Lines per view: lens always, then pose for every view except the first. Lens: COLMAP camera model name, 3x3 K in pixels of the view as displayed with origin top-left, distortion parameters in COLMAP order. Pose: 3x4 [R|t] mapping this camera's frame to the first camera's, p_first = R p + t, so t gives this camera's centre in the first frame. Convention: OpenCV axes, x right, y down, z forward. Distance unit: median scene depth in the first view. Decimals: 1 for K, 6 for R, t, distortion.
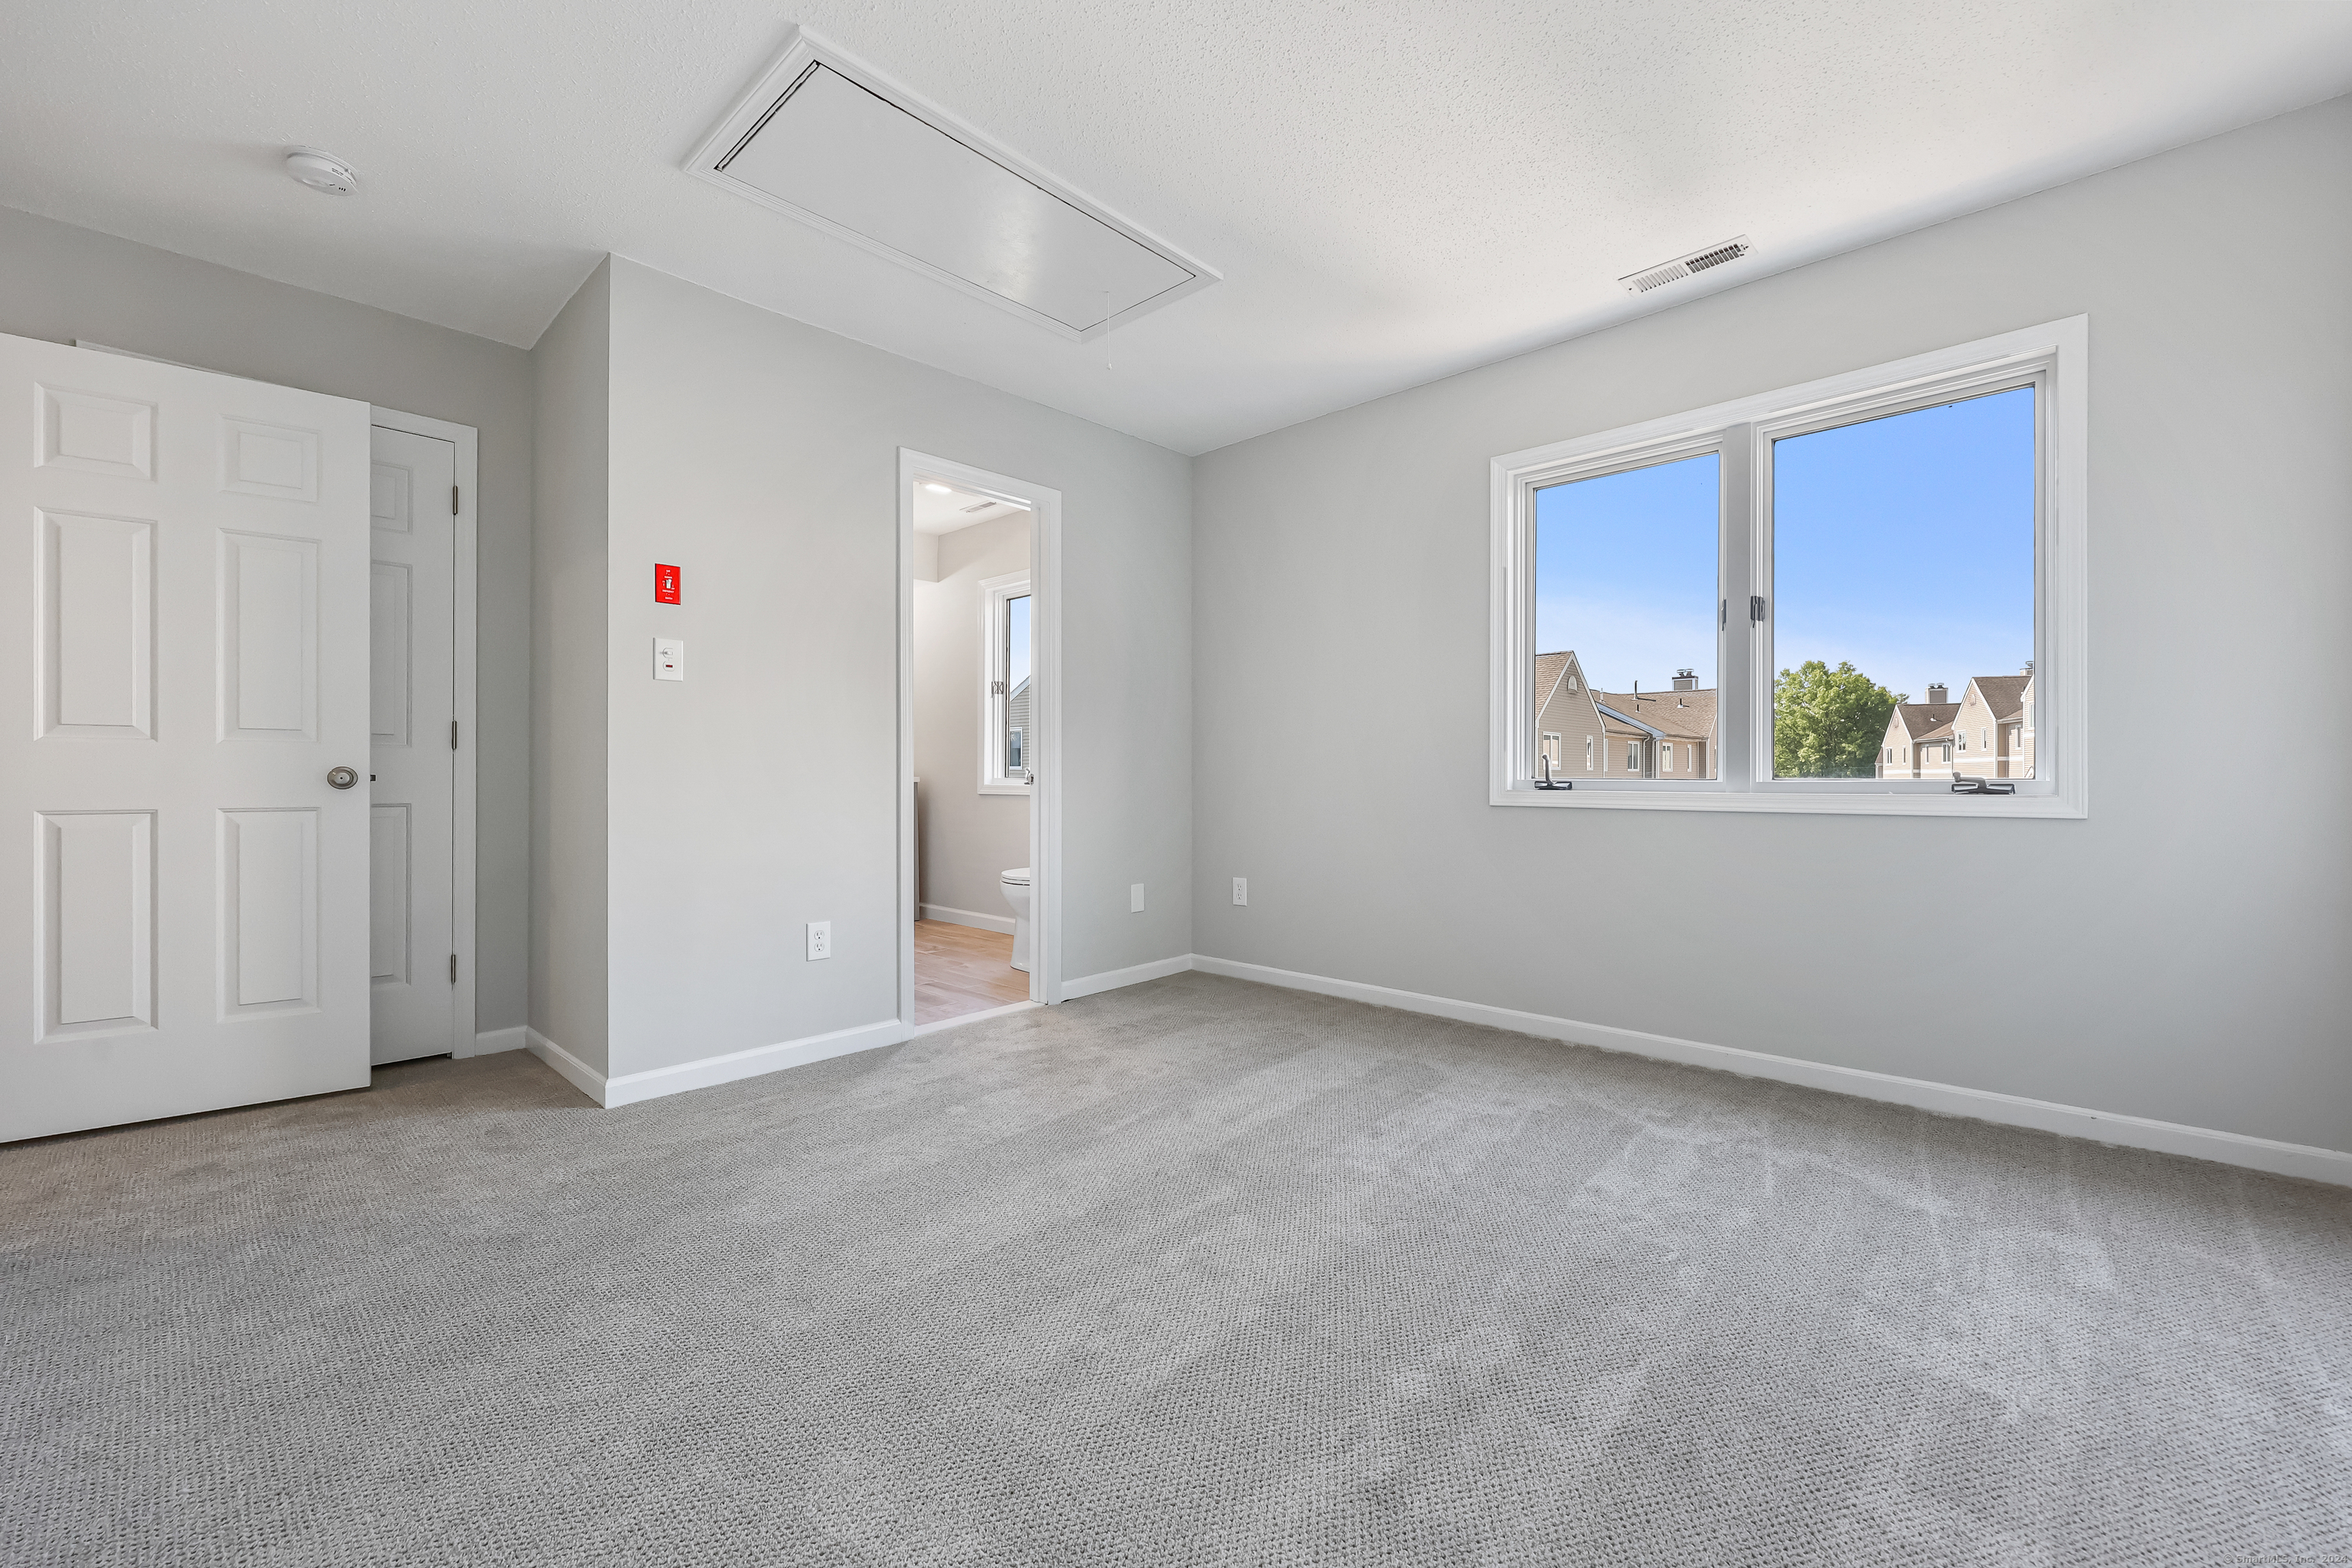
lens RADIAL K [[944.1, 0, 1183.1], [0, 944.1, 781.3], [0, 0, 1]] dist [0.000932, 0.000043]
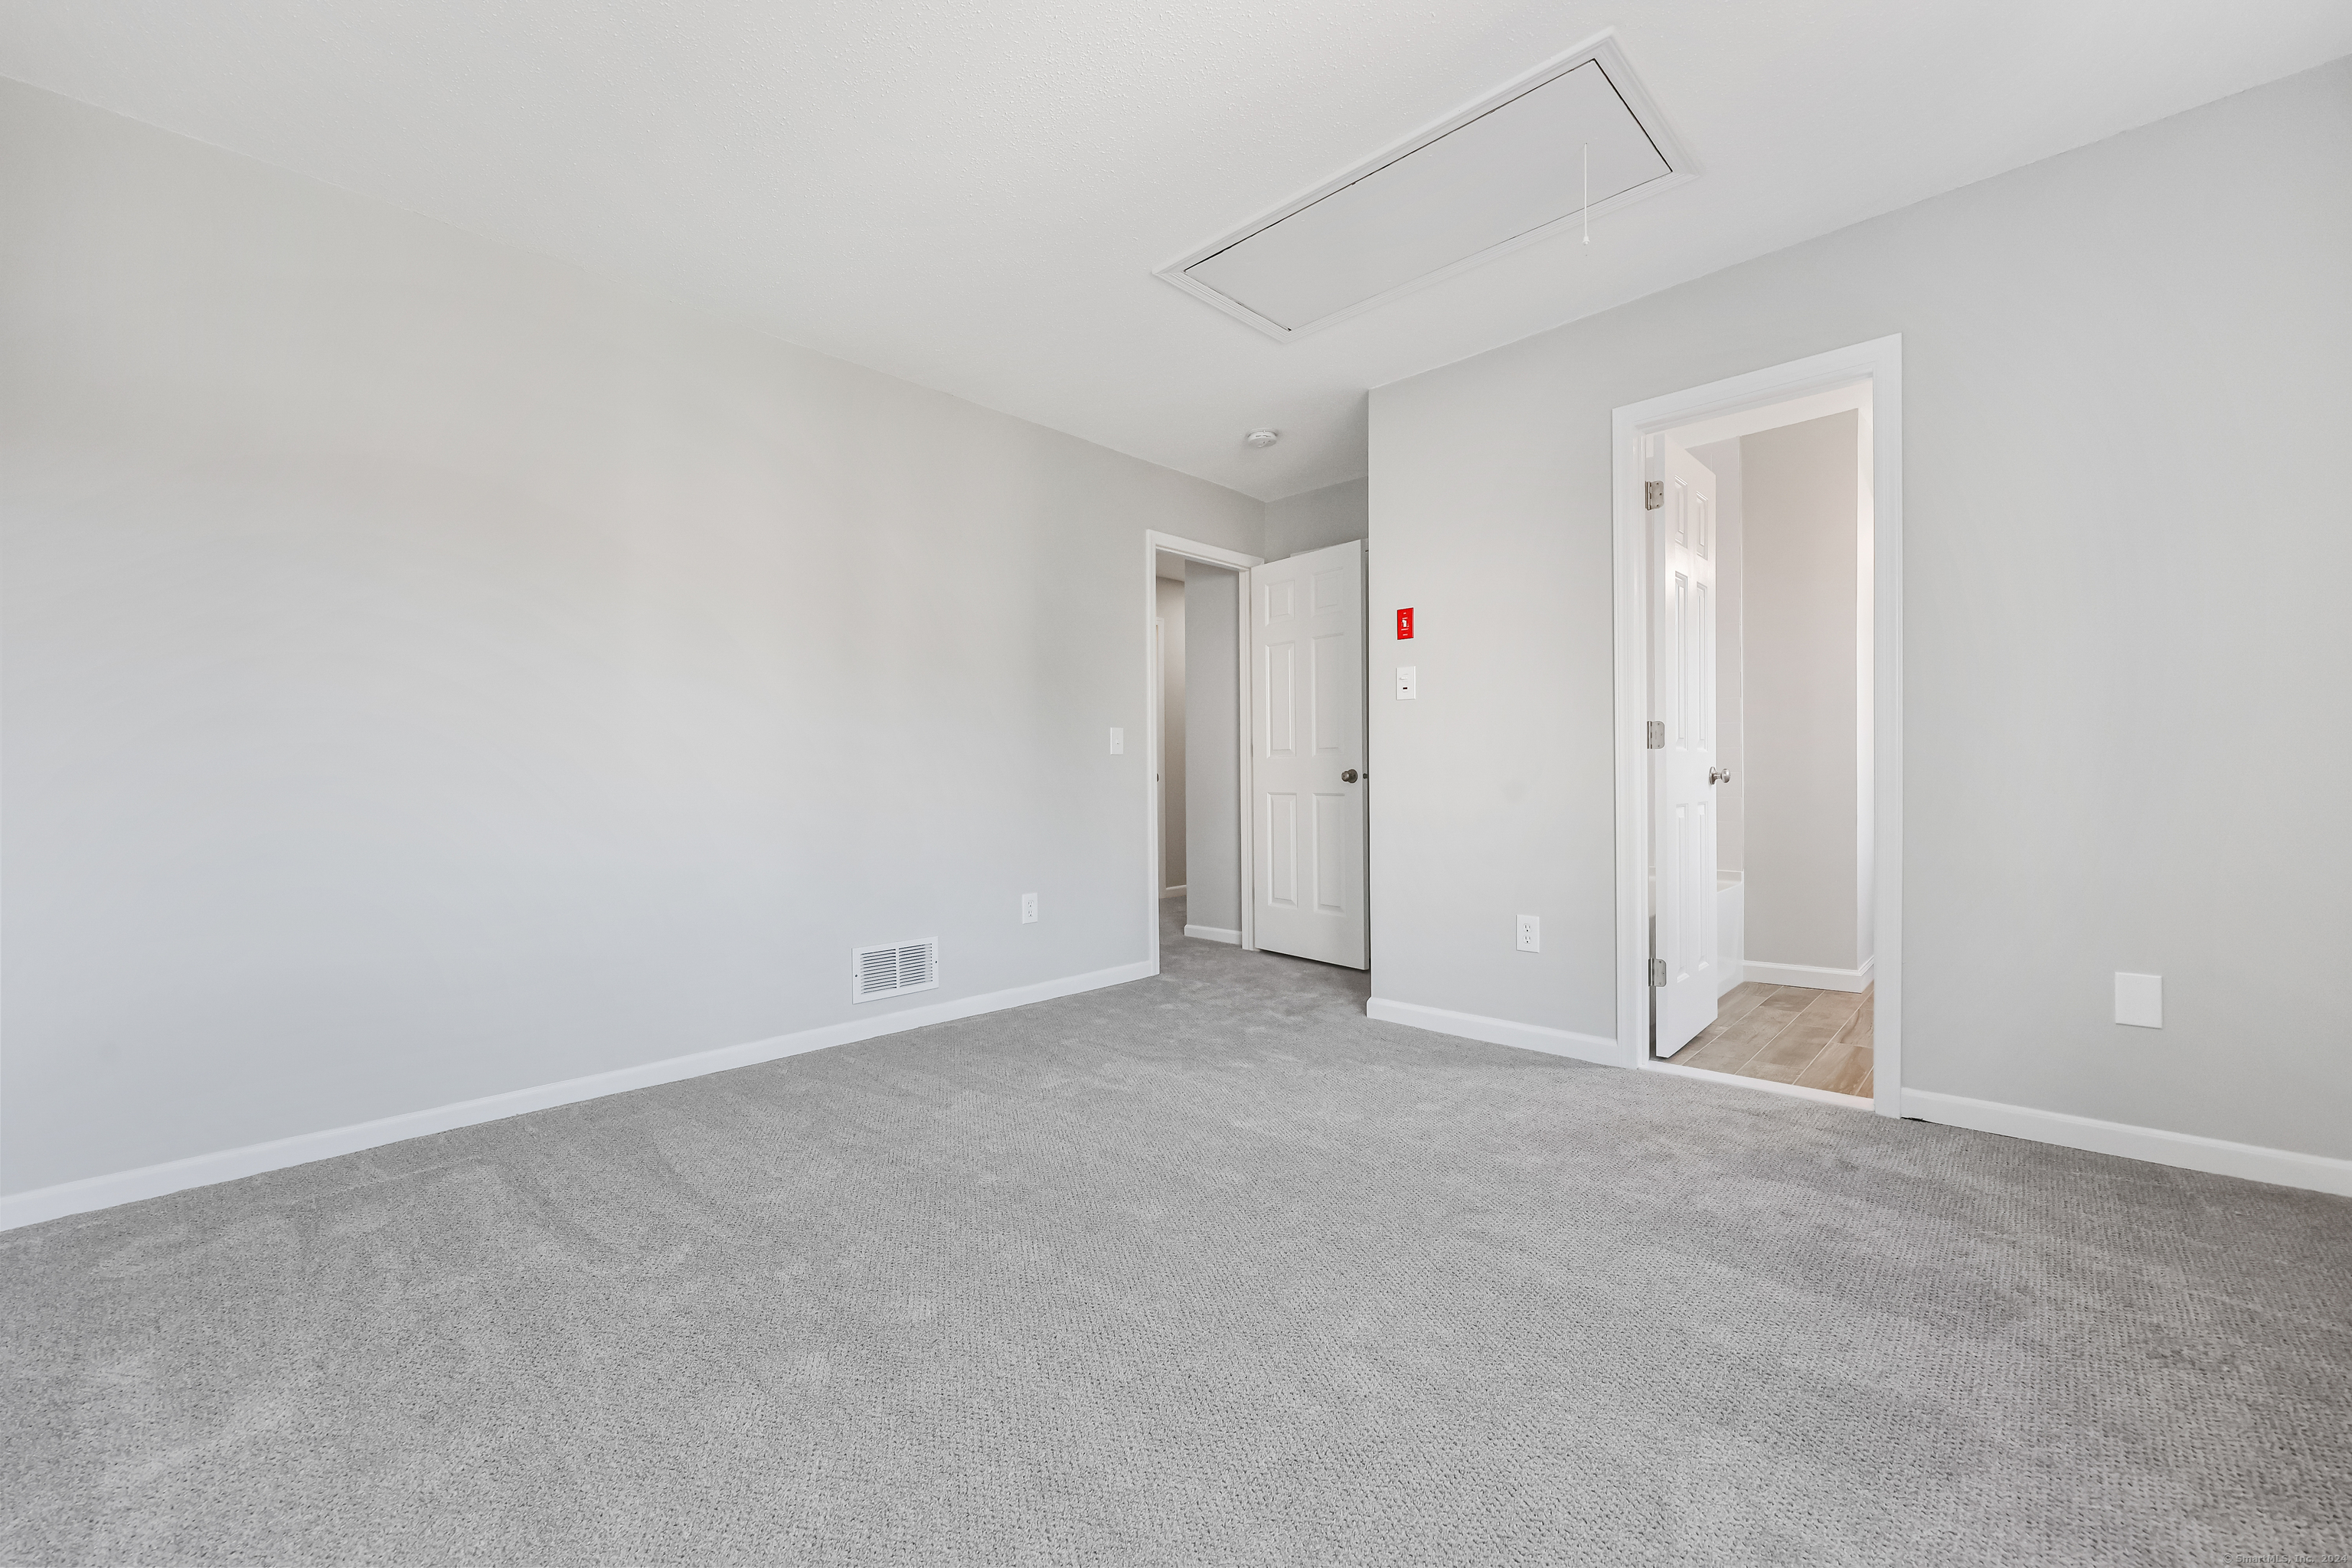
lens RADIAL K [[940.0, 0, 1172.8], [0, 940.0, 775.5], [0, 0, 1]] dist [-0.001752, 0.000001]
pose [[-0.010901, -0.000170, -0.999941, 0.684688], [0.000161, 1.000000, -0.000172, -0.004049], [0.999941, -0.000163, -0.010901, 0.661645]]
